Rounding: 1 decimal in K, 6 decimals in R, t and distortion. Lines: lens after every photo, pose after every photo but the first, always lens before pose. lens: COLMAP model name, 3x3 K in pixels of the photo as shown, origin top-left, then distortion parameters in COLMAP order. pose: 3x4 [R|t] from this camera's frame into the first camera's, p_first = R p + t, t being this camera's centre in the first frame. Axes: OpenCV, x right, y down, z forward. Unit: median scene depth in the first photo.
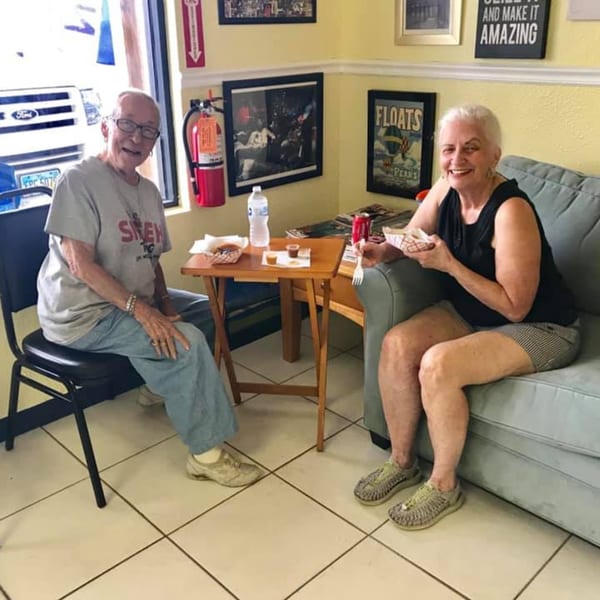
lens RADIAL K [[674.1, 0, 289.3], [0, 674.1, 307.2], [0, 0, 1]] dist [0.005142, 0.000000]
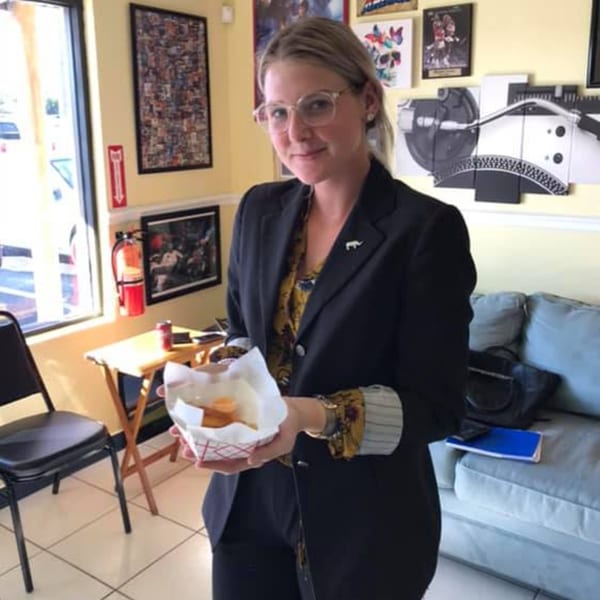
lens RADIAL K [[674.1, 0, 300.8], [0, 674.1, 280.3], [0, 0, 1]] dist [0.005142, 0.000000]
pose [[0.982921, -0.031794, 0.181259, -0.035698], [0.061849, 0.984742, -0.162658, 0.004337], [-0.173322, 0.171091, 0.969890, -0.235064]]
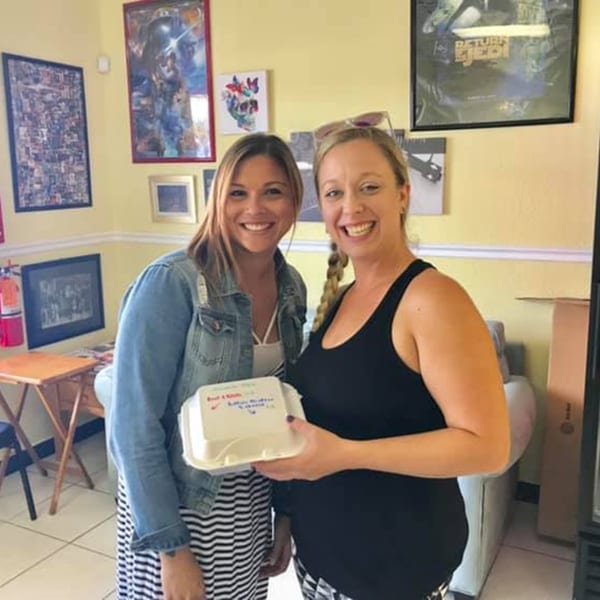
lens RADIAL K [[674.1, 0, 299.2], [0, 674.1, 296.1], [0, 0, 1]] dist [0.005142, 0.000000]
pose [[0.954303, -0.048648, 0.294854, 0.029385], [0.110630, 0.974071, -0.197348, 0.066107], [-0.277608, 0.220950, 0.934941, -0.348887]]
